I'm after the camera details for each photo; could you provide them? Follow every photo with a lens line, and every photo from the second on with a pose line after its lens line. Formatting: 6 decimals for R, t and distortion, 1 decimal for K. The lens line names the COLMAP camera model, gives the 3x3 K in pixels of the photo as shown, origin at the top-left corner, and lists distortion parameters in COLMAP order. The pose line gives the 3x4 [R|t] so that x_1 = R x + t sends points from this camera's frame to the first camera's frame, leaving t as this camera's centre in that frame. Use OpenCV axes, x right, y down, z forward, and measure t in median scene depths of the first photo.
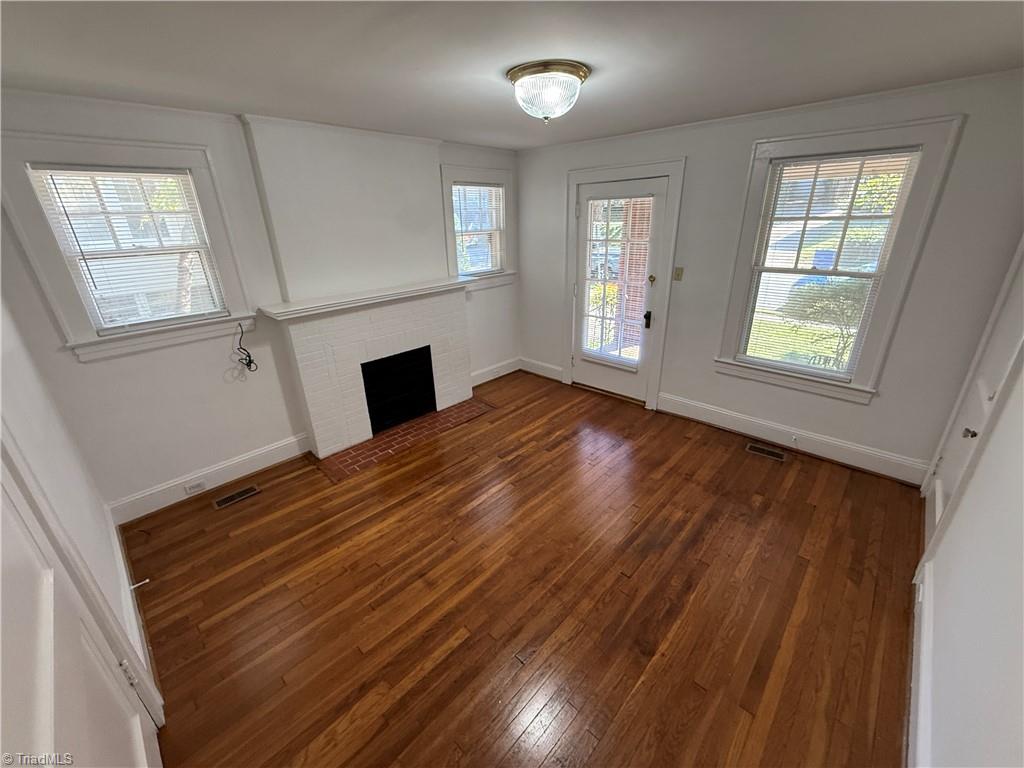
lens RADIAL K [[410.8, 0, 510.6], [0, 410.8, 383.9], [0, 0, 1]] dist [-0.008276, -0.000079]
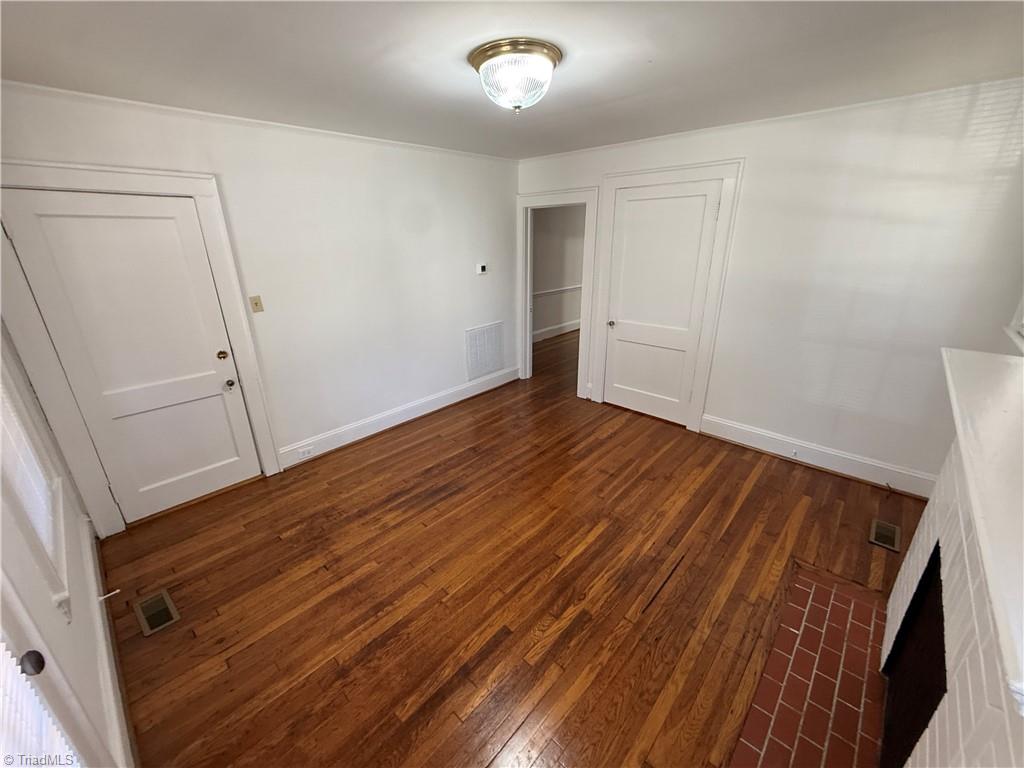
lens RADIAL K [[410.8, 0, 511.1], [0, 410.8, 382.4], [0, 0, 1]] dist [-0.008276, -0.000079]
pose [[-0.999025, 0.043921, 0.004483, 0.085990], [0.035499, 0.738767, 0.673026, -0.589923], [0.026248, 0.672528, -0.739606, 1.503223]]
